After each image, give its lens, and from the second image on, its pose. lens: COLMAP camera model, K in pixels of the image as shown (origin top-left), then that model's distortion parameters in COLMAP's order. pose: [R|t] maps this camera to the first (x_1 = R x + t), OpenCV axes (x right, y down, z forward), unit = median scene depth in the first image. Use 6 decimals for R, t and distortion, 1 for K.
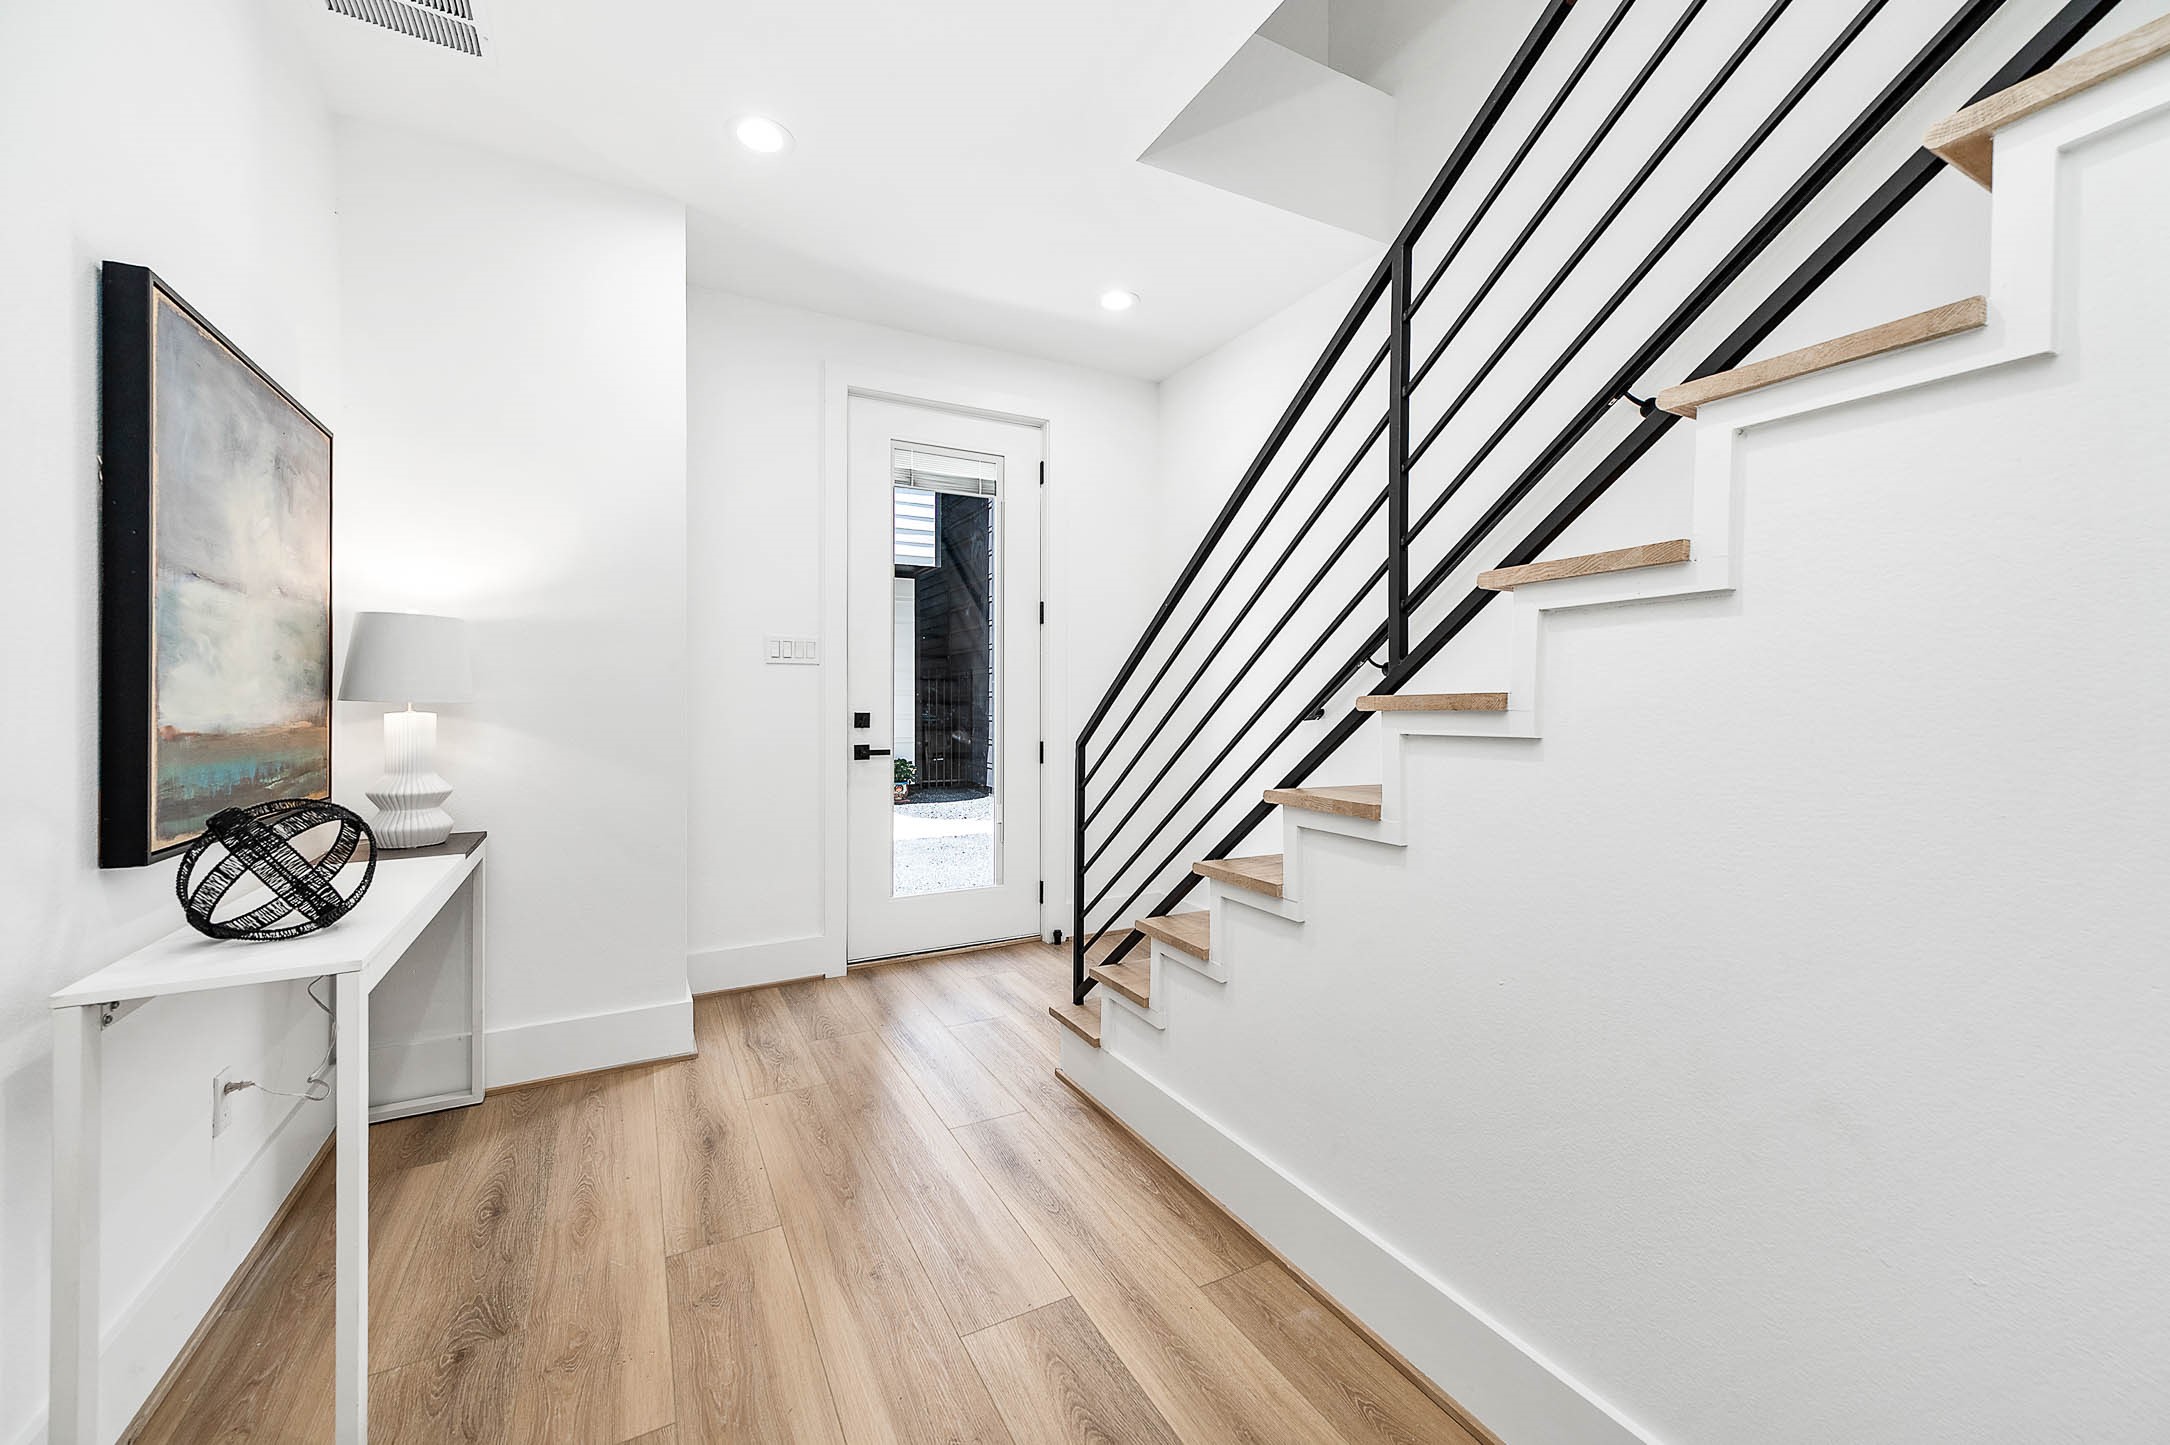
lens RADIAL K [[851.1, 0, 1082.3], [0, 851.1, 714.2], [0, 0, 1]] dist [0.010790, 0.000744]
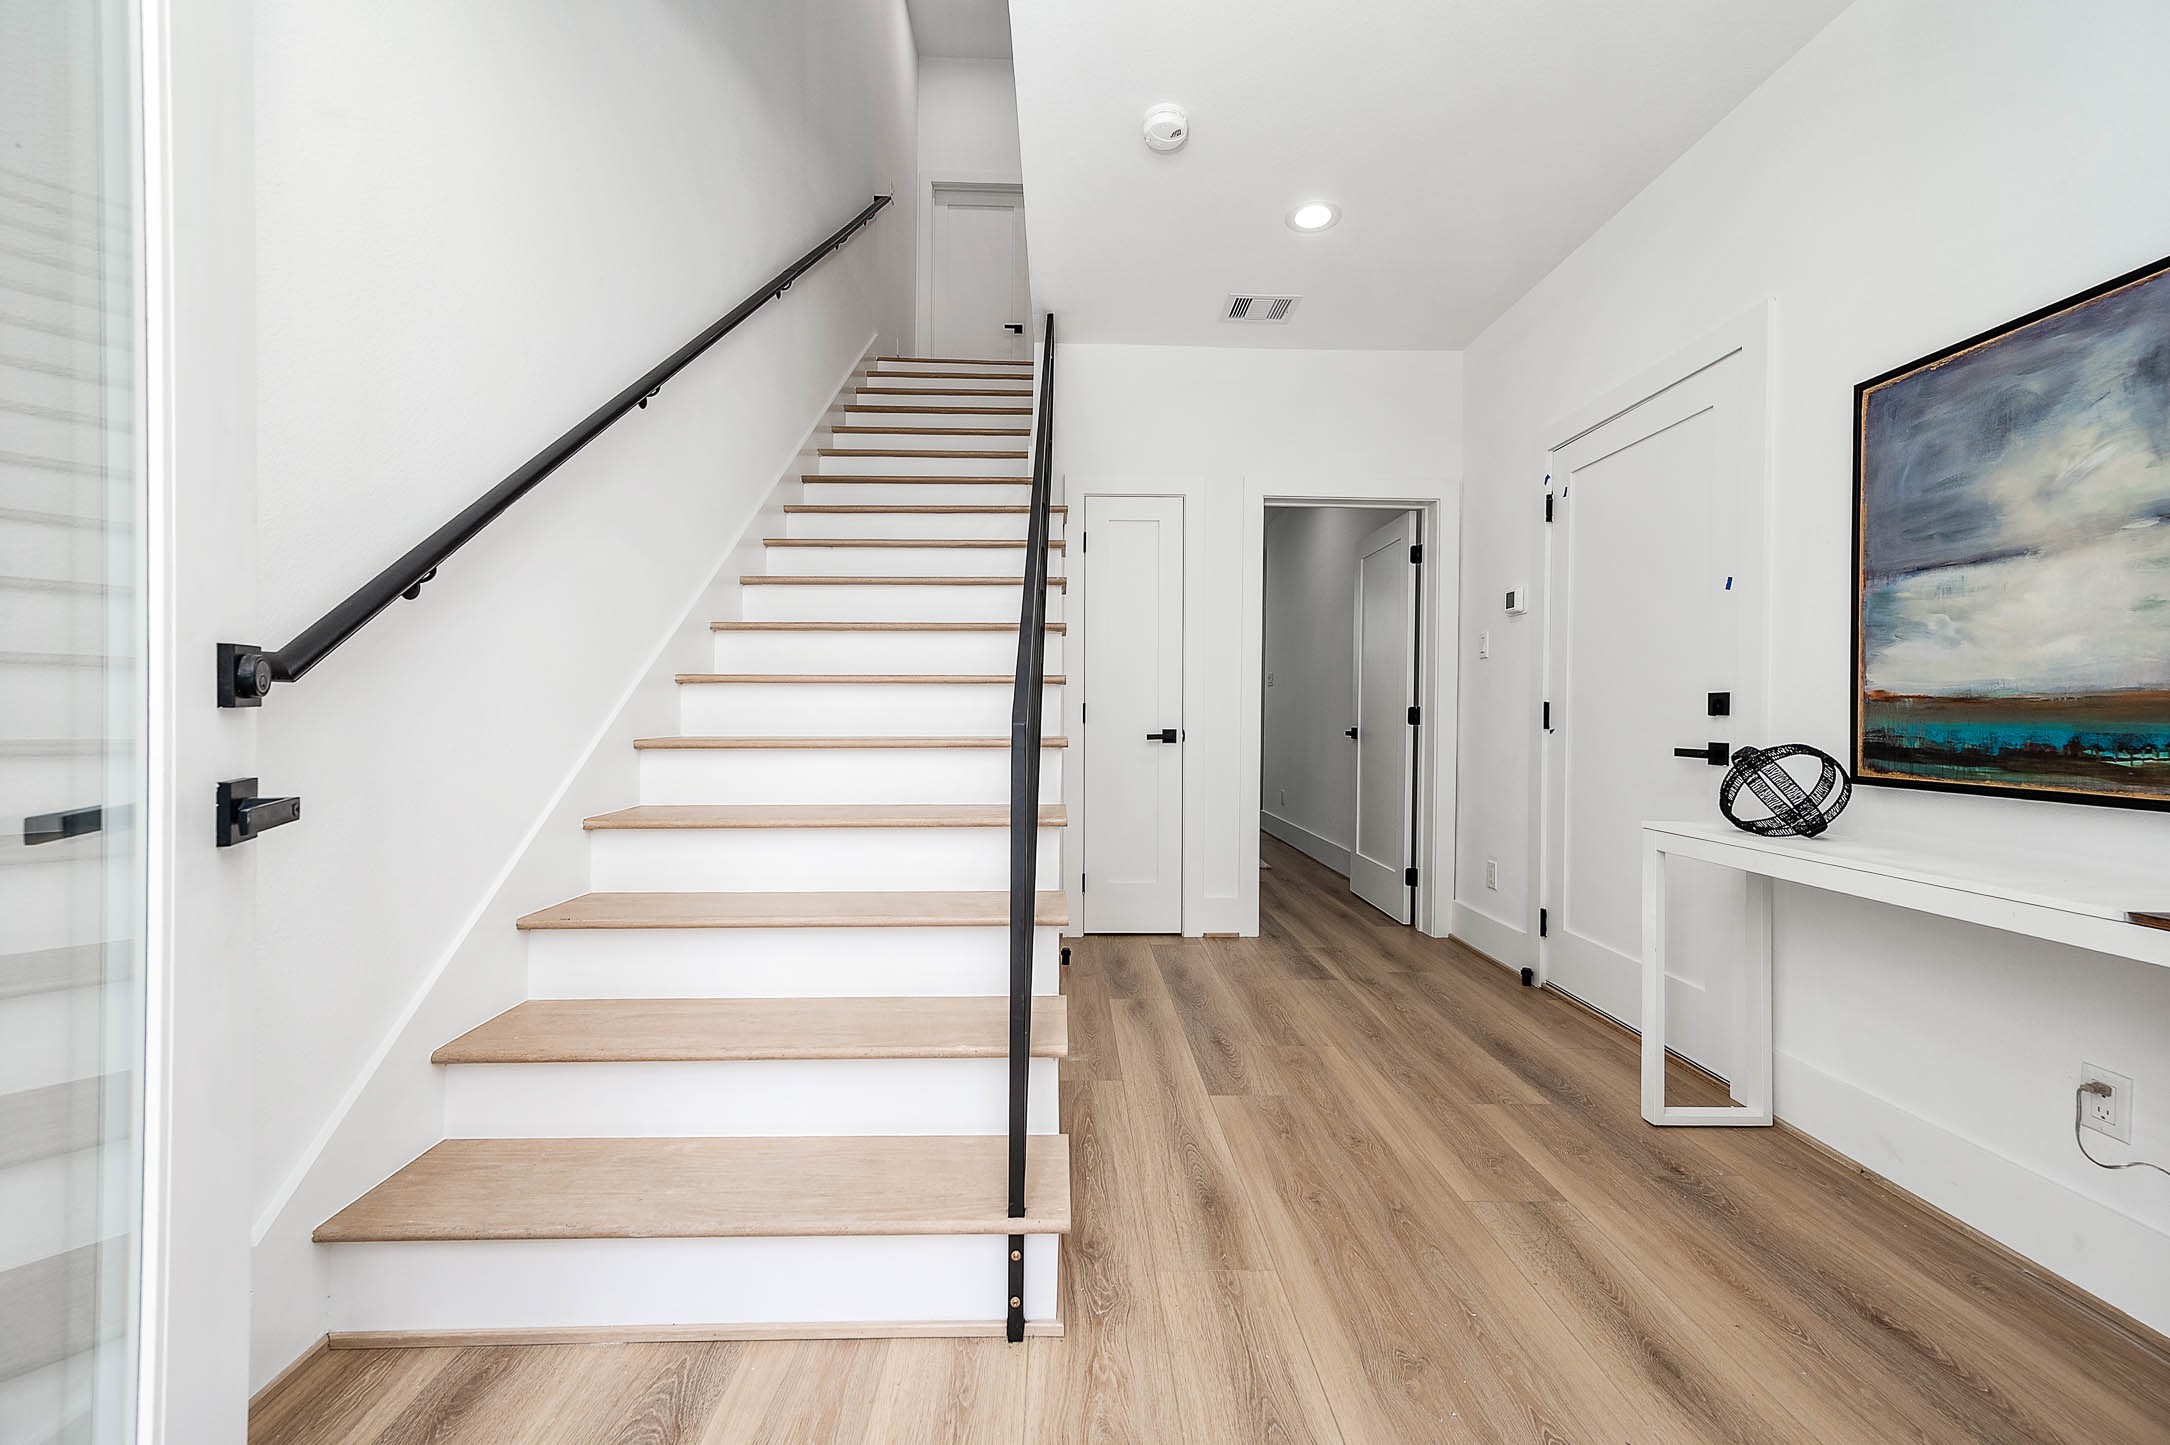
lens RADIAL K [[851.1, 0, 1079.6], [0, 851.1, 713.2], [0, 0, 1]] dist [0.010790, 0.000744]
pose [[-0.892487, -0.009492, 0.450973, -0.434489], [-0.004380, 0.999914, 0.012377, 0.031580], [-0.451051, 0.009071, -0.892452, 2.266931]]
